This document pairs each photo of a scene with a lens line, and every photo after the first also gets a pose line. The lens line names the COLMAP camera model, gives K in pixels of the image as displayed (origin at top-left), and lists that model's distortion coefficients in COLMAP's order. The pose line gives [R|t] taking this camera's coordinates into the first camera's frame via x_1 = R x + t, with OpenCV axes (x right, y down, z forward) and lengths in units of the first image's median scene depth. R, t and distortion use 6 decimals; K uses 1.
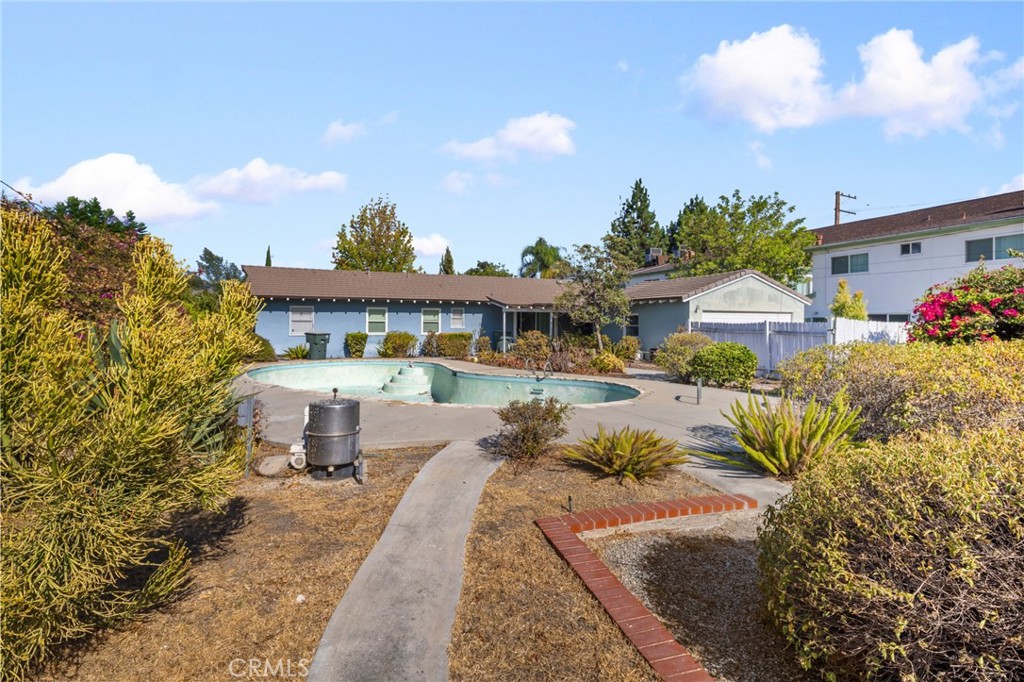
lens RADIAL K [[492.1, 0, 512.0], [0, 492.1, 341.0], [0, 0, 1]] dist [0.002245, 0.000177]
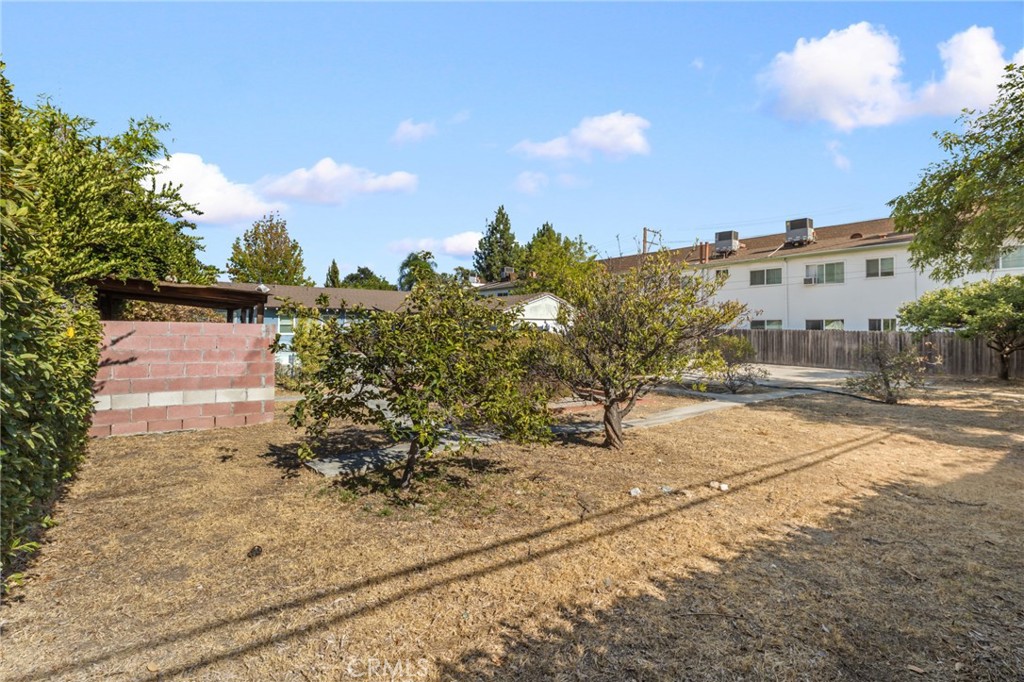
lens RADIAL K [[492.1, 0, 512.0], [0, 492.1, 341.0], [0, 0, 1]] dist [0.002245, 0.000177]
pose [[0.971706, -0.005065, 0.236141, 0.000157], [0.006846, 0.999954, -0.006724, 0.007719], [-0.236096, 0.008151, 0.971696, -0.188759]]
